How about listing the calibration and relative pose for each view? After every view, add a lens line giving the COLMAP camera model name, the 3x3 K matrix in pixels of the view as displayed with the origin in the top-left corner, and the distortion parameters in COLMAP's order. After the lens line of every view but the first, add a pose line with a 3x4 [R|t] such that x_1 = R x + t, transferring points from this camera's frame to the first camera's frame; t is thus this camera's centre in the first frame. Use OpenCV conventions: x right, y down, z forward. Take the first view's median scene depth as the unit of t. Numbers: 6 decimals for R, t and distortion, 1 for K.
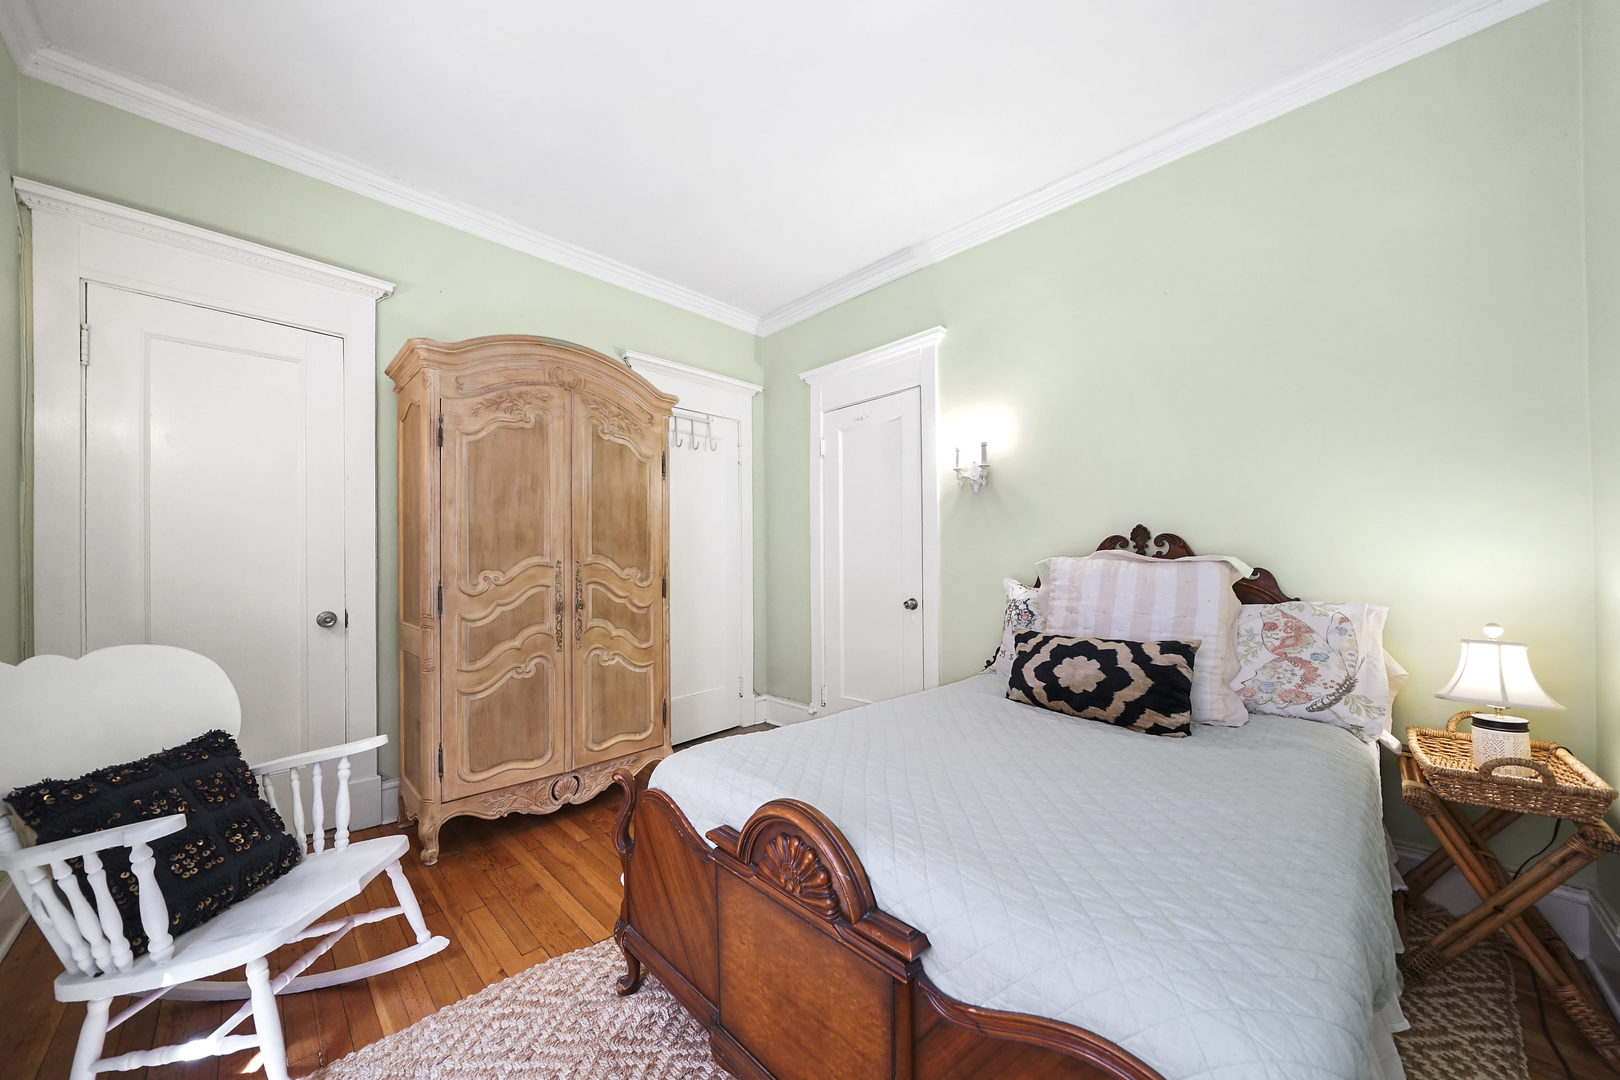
lens RADIAL K [[599.6, 0, 808.8], [0, 599.6, 557.6], [0, 0, 1]] dist [0.000306, 0.000007]
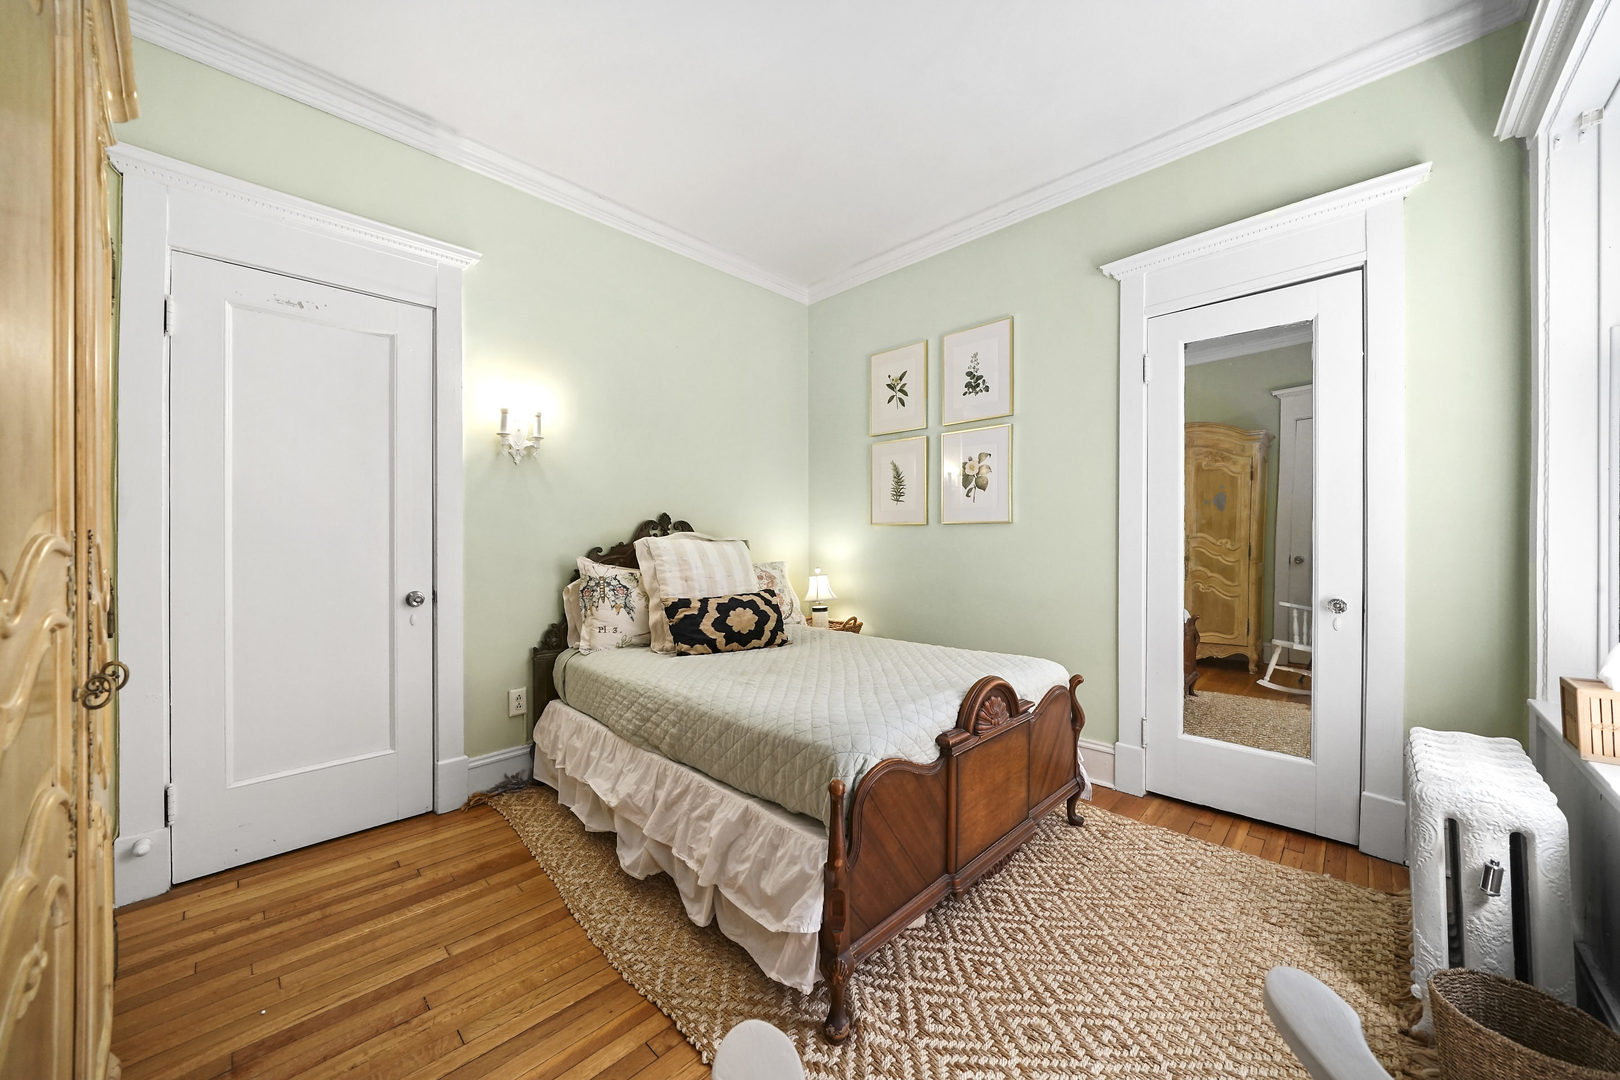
lens RADIAL K [[609.0, 0, 813.9], [0, 609.0, 546.7], [0, 0, 1]] dist [-0.001098, -0.000033]
pose [[-0.053651, -0.004197, 0.998551, -0.963894], [-0.002483, 0.999989, 0.004070, 0.015169], [-0.998557, -0.002261, -0.053661, 0.890557]]
